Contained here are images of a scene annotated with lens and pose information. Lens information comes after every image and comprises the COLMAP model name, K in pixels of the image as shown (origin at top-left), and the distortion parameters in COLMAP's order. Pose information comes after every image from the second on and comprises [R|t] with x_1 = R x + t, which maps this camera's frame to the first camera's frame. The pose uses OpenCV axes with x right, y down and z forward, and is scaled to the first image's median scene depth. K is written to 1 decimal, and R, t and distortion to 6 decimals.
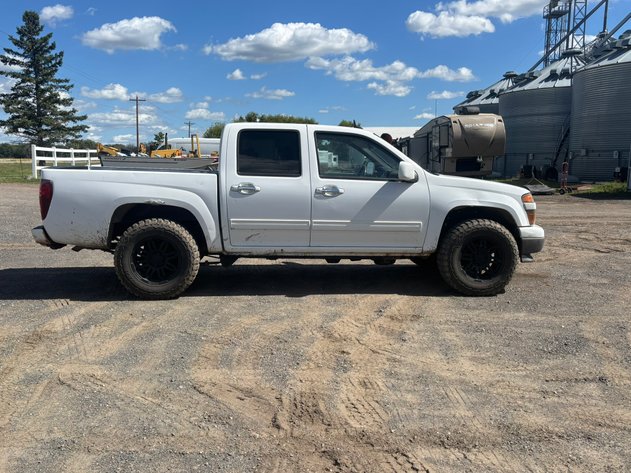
lens RADIAL K [[632.9, 0, 326.9], [0, 632.9, 232.7], [0, 0, 1]] dist [0.051200, 0.000000]
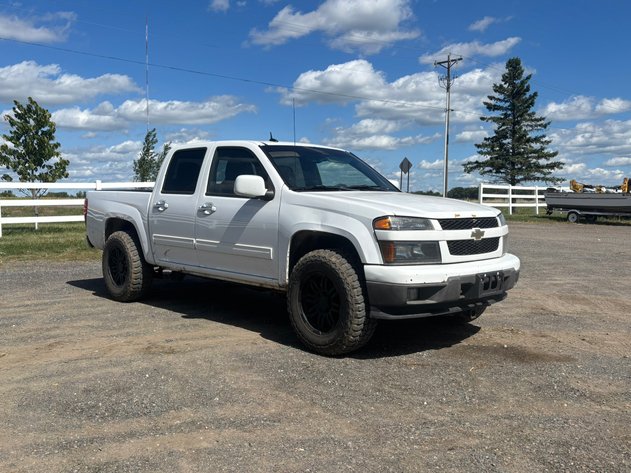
lens RADIAL K [[632.9, 0, 309.9], [0, 632.9, 232.8], [0, 0, 1]] dist [0.051200, 0.000000]
pose [[0.632491, 0.038949, -0.773588, 0.154322], [-0.088606, 0.995817, -0.022307, -0.004351], [0.769483, 0.082653, 0.633296, 0.099459]]
